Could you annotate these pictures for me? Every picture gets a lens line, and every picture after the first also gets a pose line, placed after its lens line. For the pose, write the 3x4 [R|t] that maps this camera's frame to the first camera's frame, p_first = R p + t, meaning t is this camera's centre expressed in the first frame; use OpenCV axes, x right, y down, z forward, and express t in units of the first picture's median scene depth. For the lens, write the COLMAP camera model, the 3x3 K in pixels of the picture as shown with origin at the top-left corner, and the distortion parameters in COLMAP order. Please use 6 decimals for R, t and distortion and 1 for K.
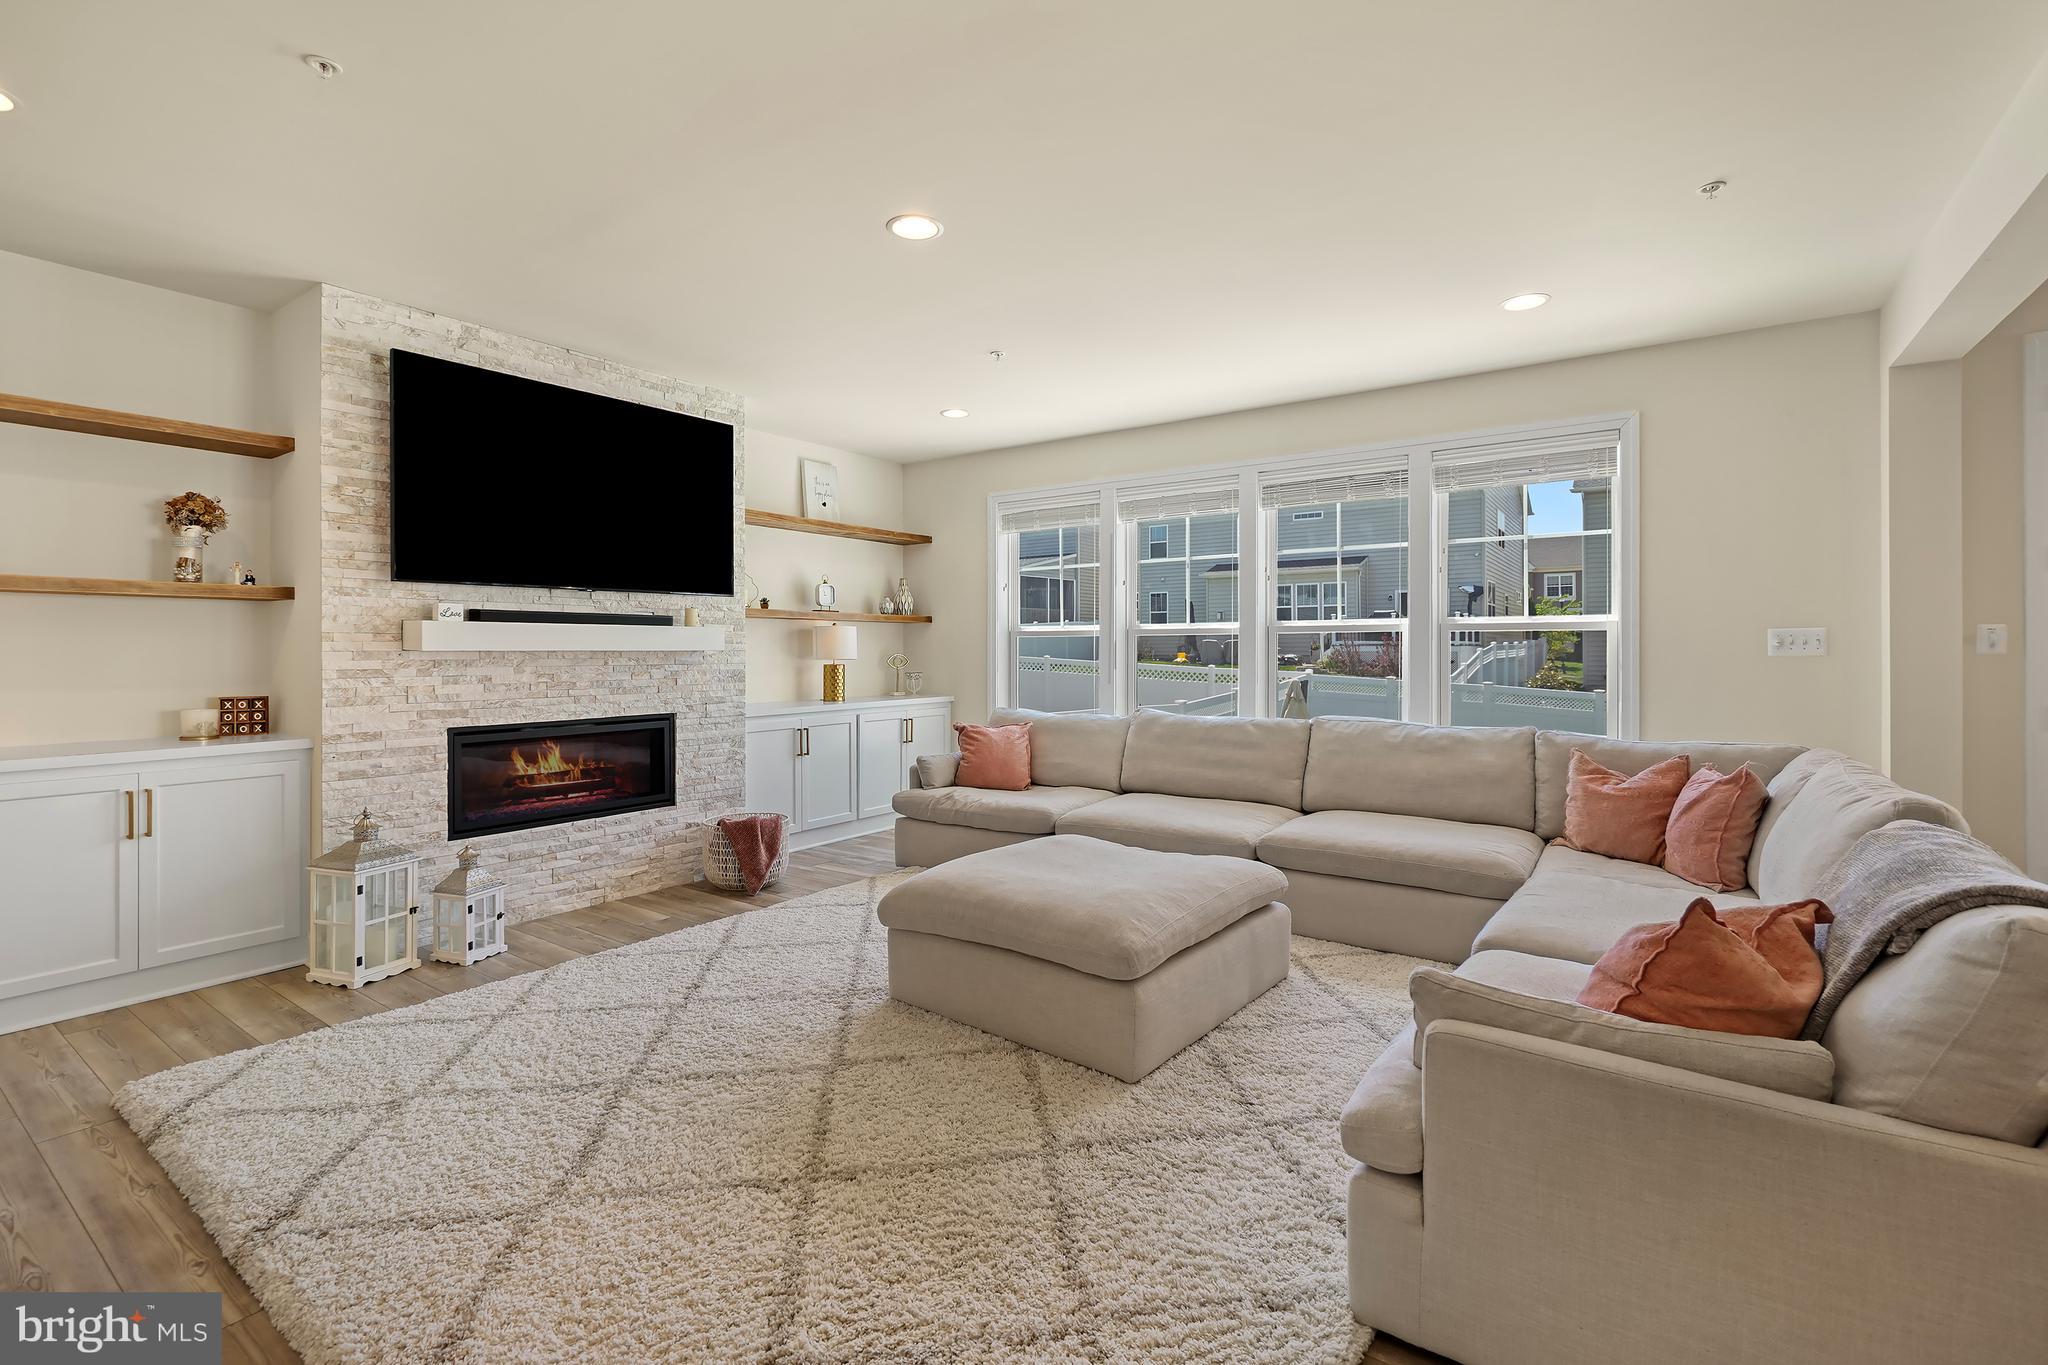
lens RADIAL K [[901.2, 0, 1011.7], [0, 901.2, 645.5], [0, 0, 1]] dist [-0.013043, 0.004223]
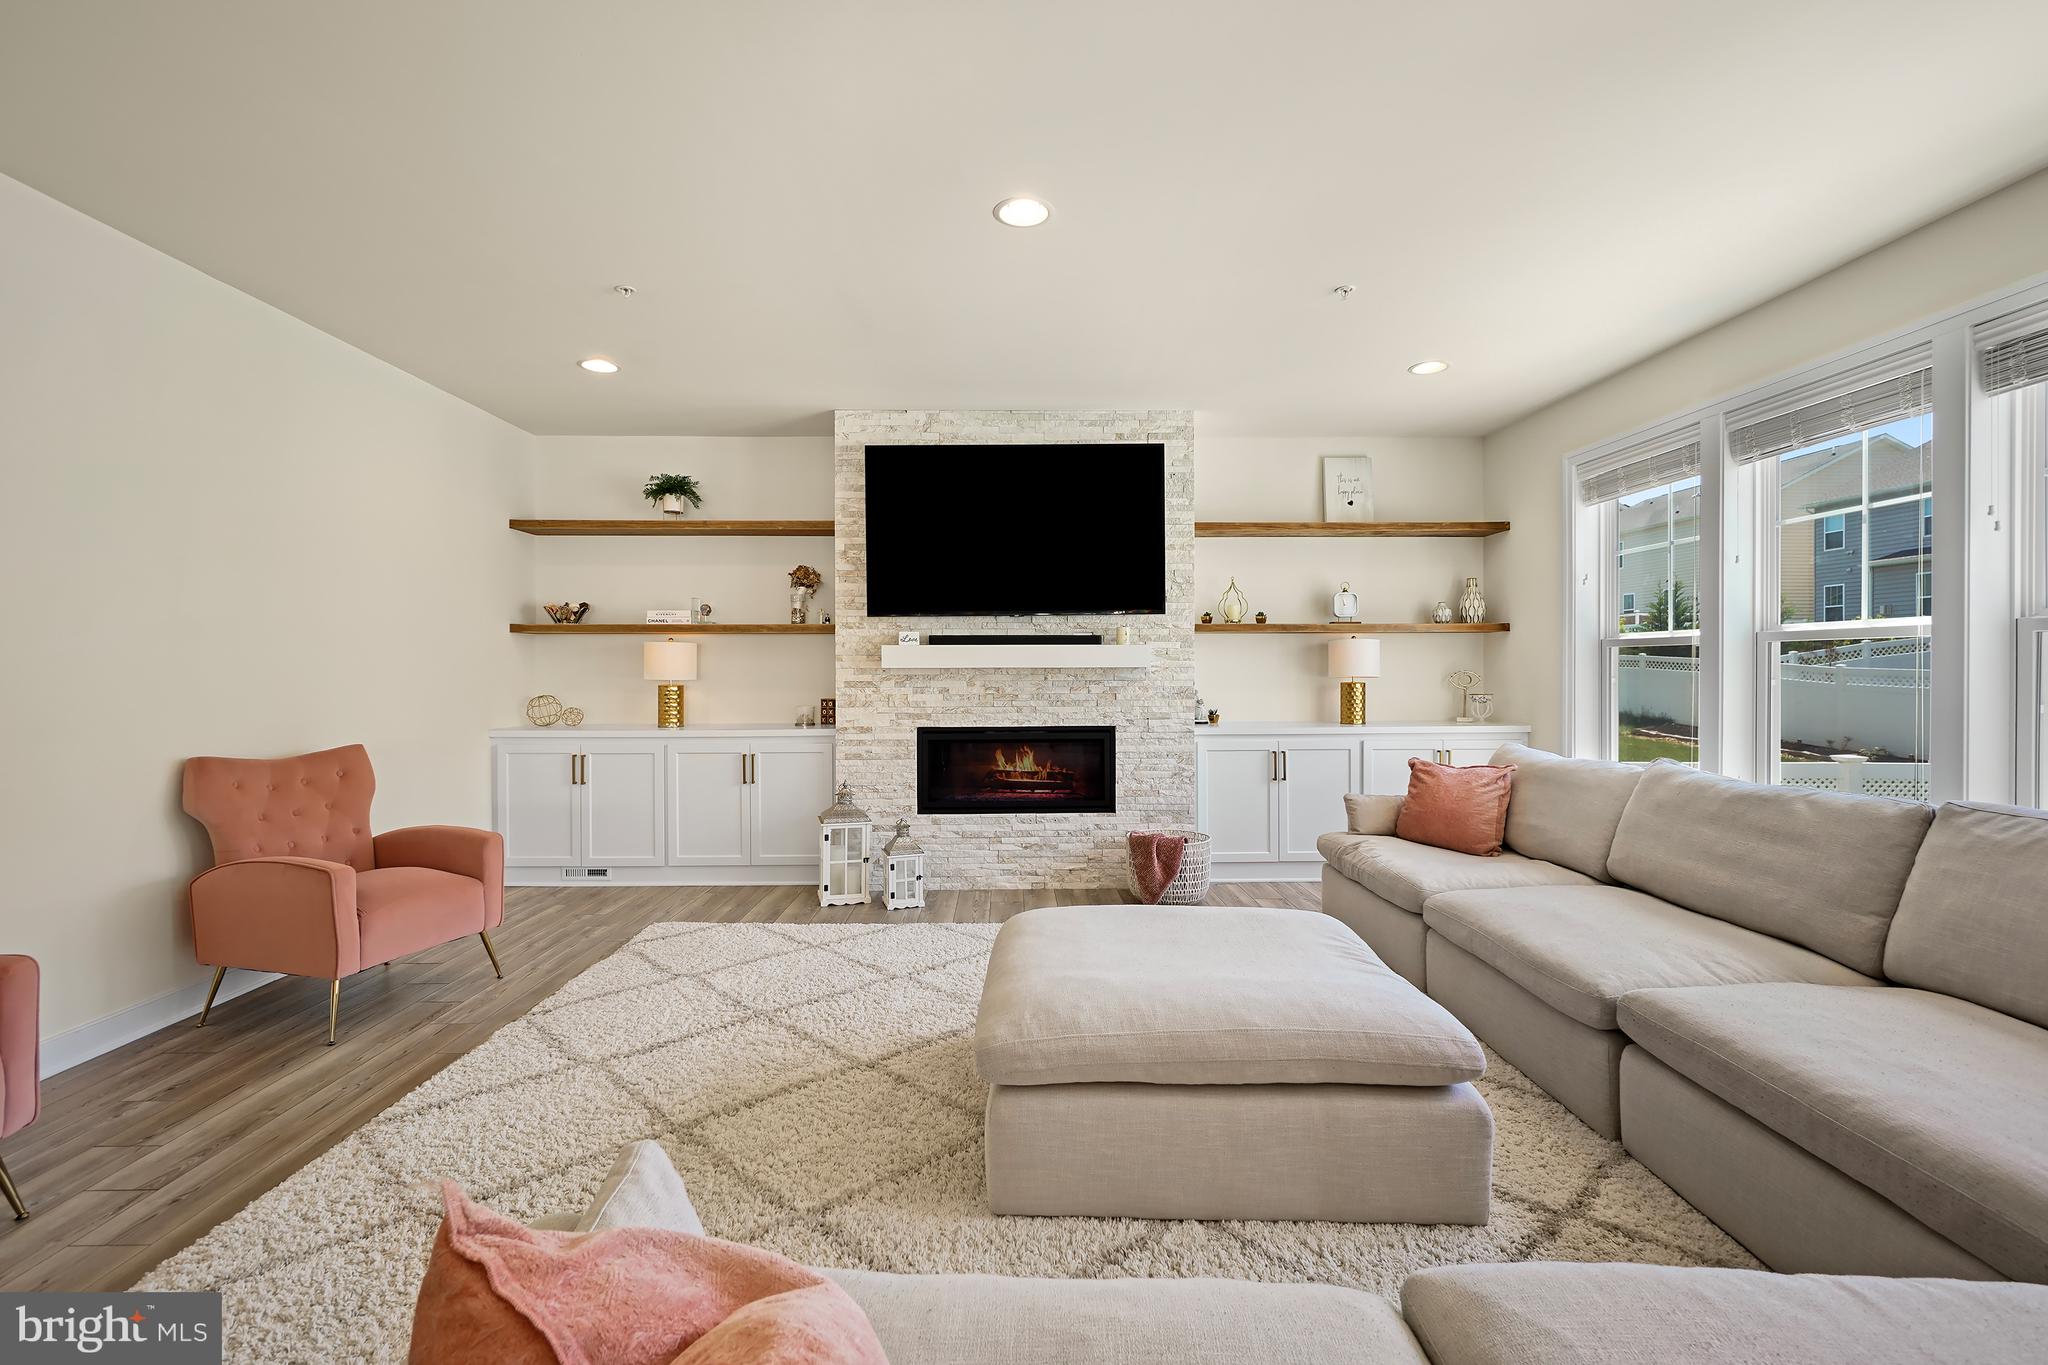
lens RADIAL K [[901.2, 0, 1079.7], [0, 901.2, 668.8], [0, 0, 1]] dist [-0.013043, 0.004223]
pose [[0.604619, 0.000890, -0.796514, 0.555448], [0.006330, 0.999962, 0.005923, 0.000990], [0.796490, -0.008623, 0.604591, 0.401236]]
